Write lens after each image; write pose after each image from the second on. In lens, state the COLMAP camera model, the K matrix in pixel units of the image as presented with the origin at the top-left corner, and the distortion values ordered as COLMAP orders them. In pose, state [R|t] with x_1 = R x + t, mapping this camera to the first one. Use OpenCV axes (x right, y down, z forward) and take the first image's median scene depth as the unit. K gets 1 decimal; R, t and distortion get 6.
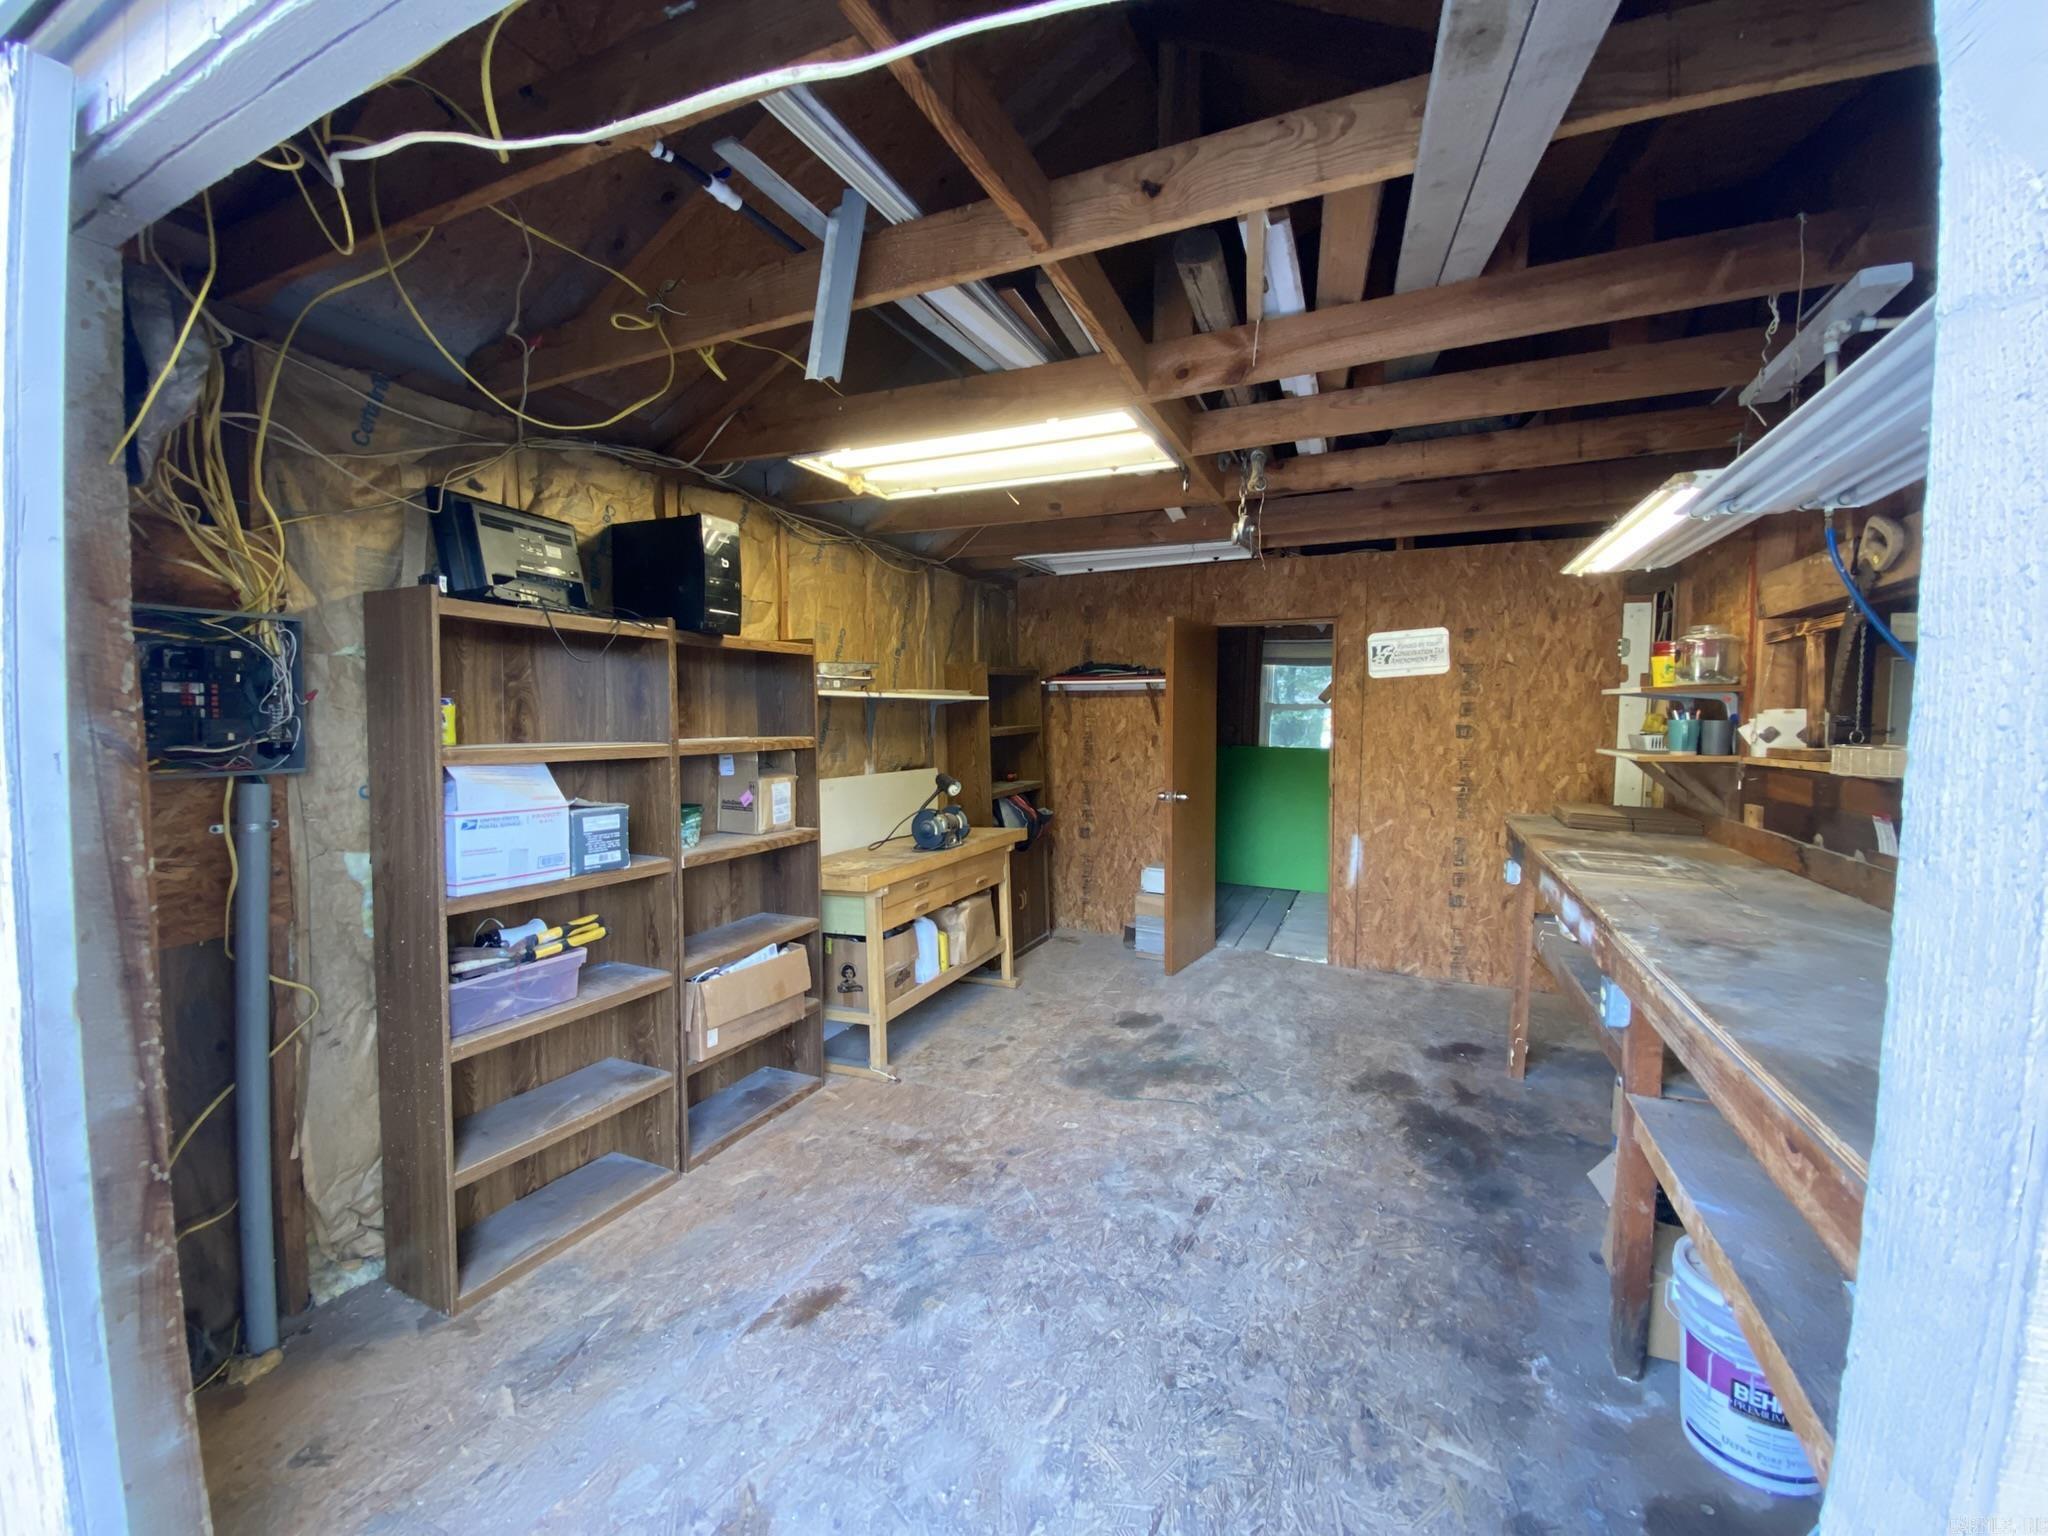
lens RADIAL K [[834.4, 0, 1015.8], [0, 834.4, 756.1], [0, 0, 1]] dist [0.006269, -0.015557]
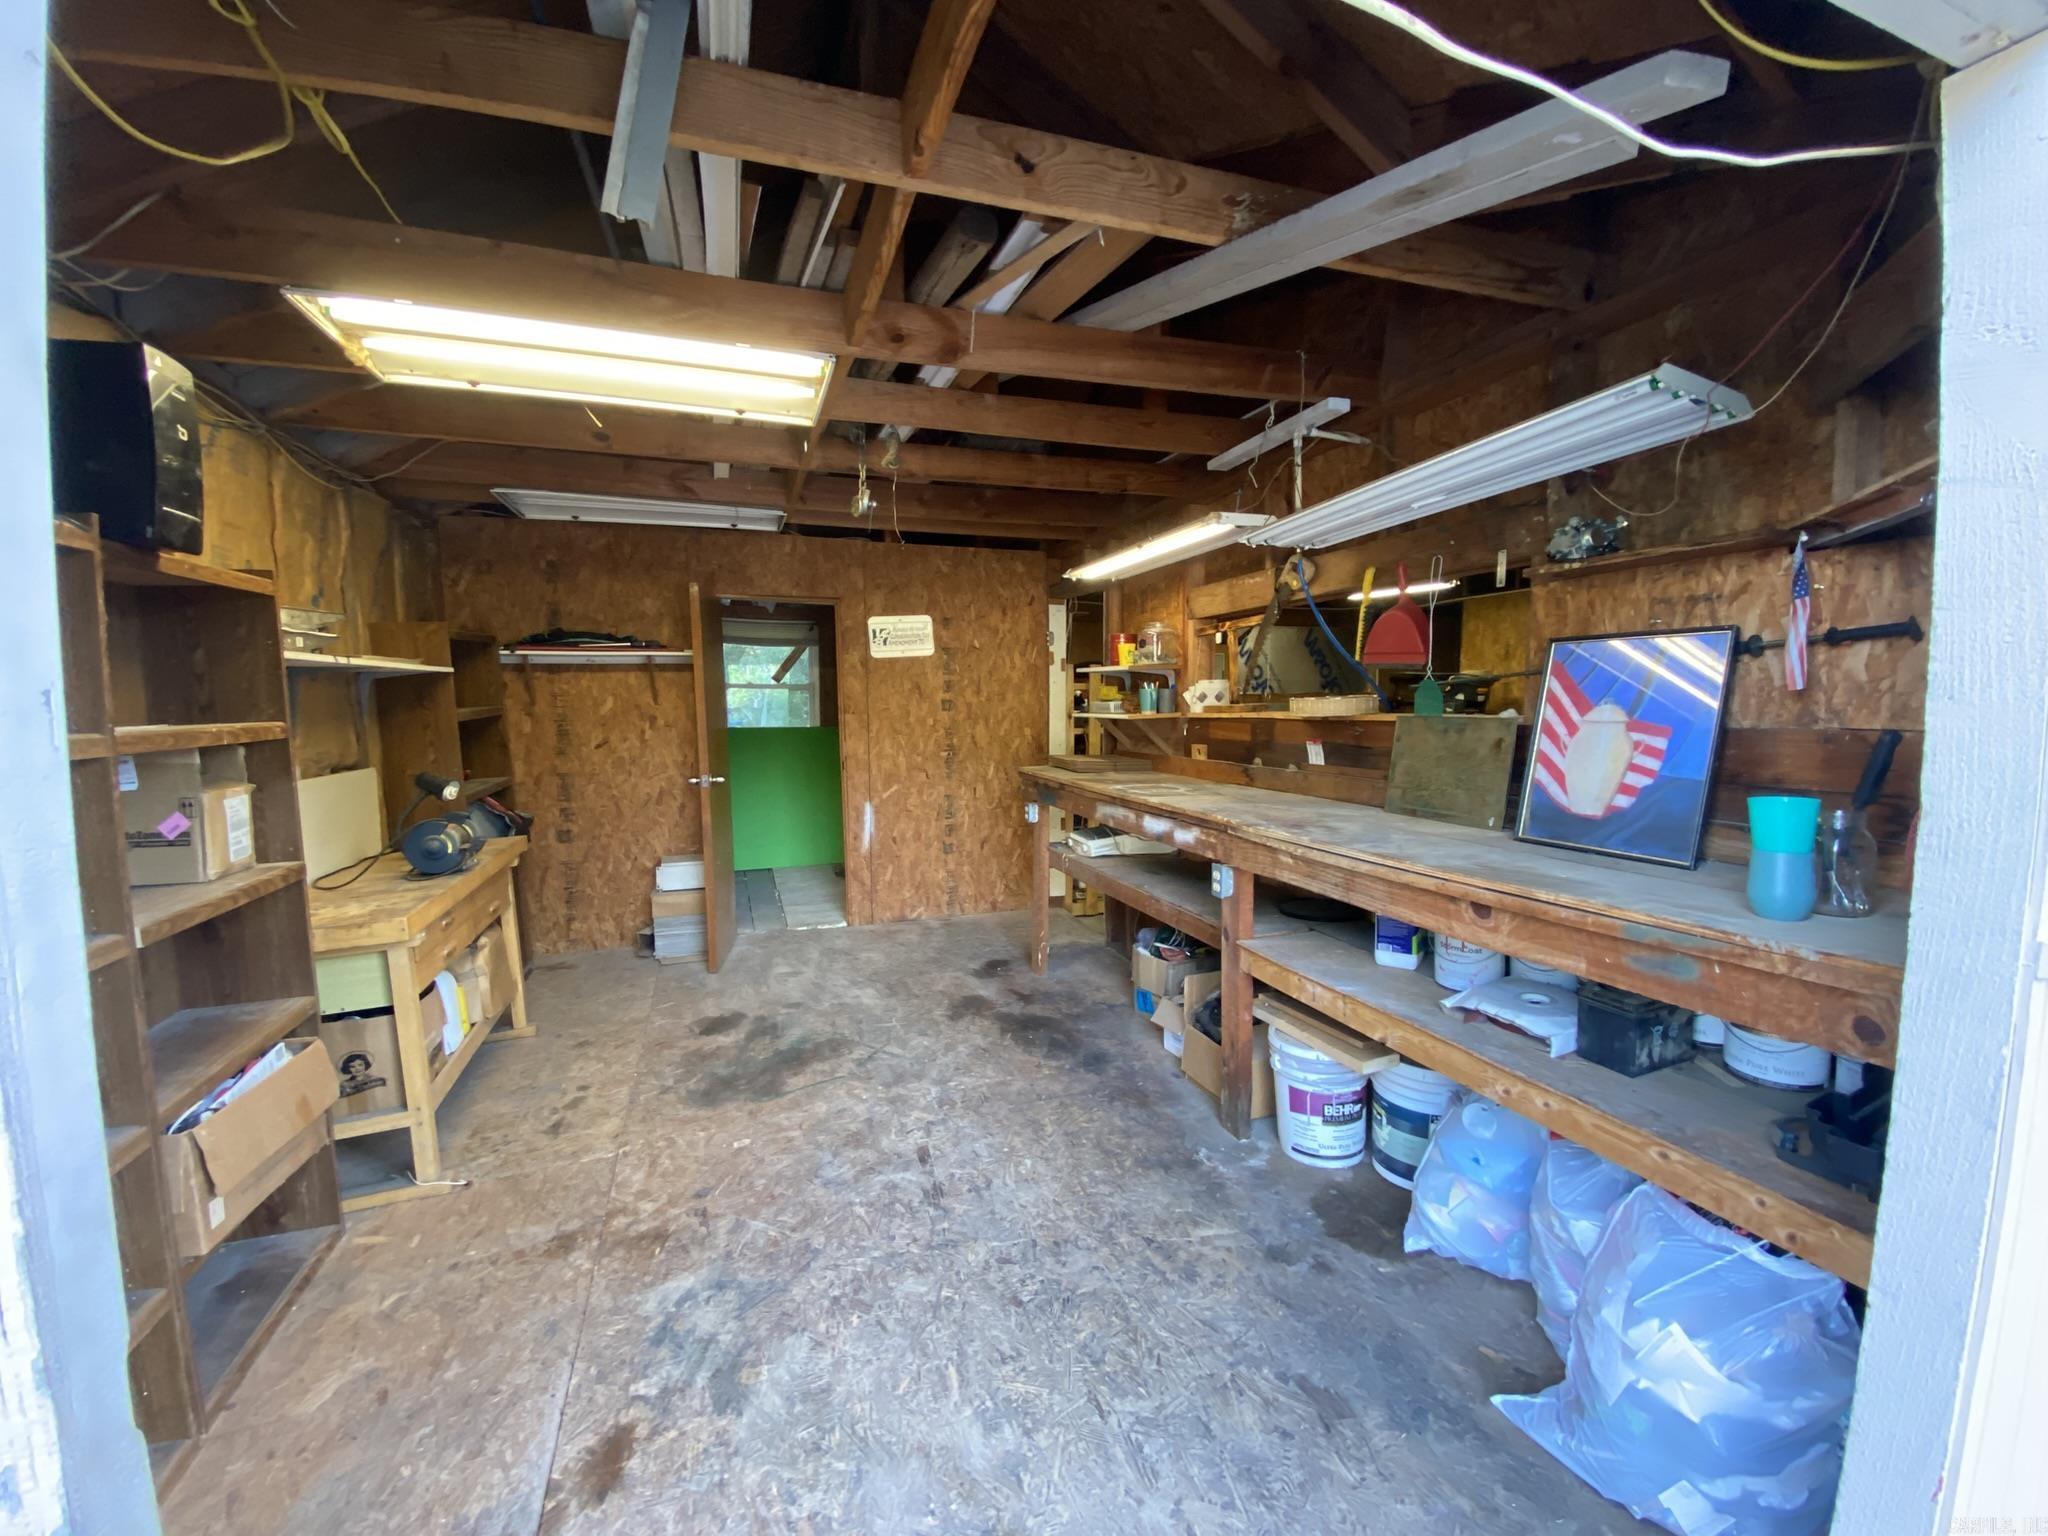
lens RADIAL K [[834.4, 0, 1029.1], [0, 834.4, 758.9], [0, 0, 1]] dist [0.006269, -0.015557]
pose [[0.706629, -0.061925, 0.704869, -0.302938], [0.048244, 0.998061, 0.039318, 0.008460], [-0.705937, 0.006222, 0.708247, 0.132329]]
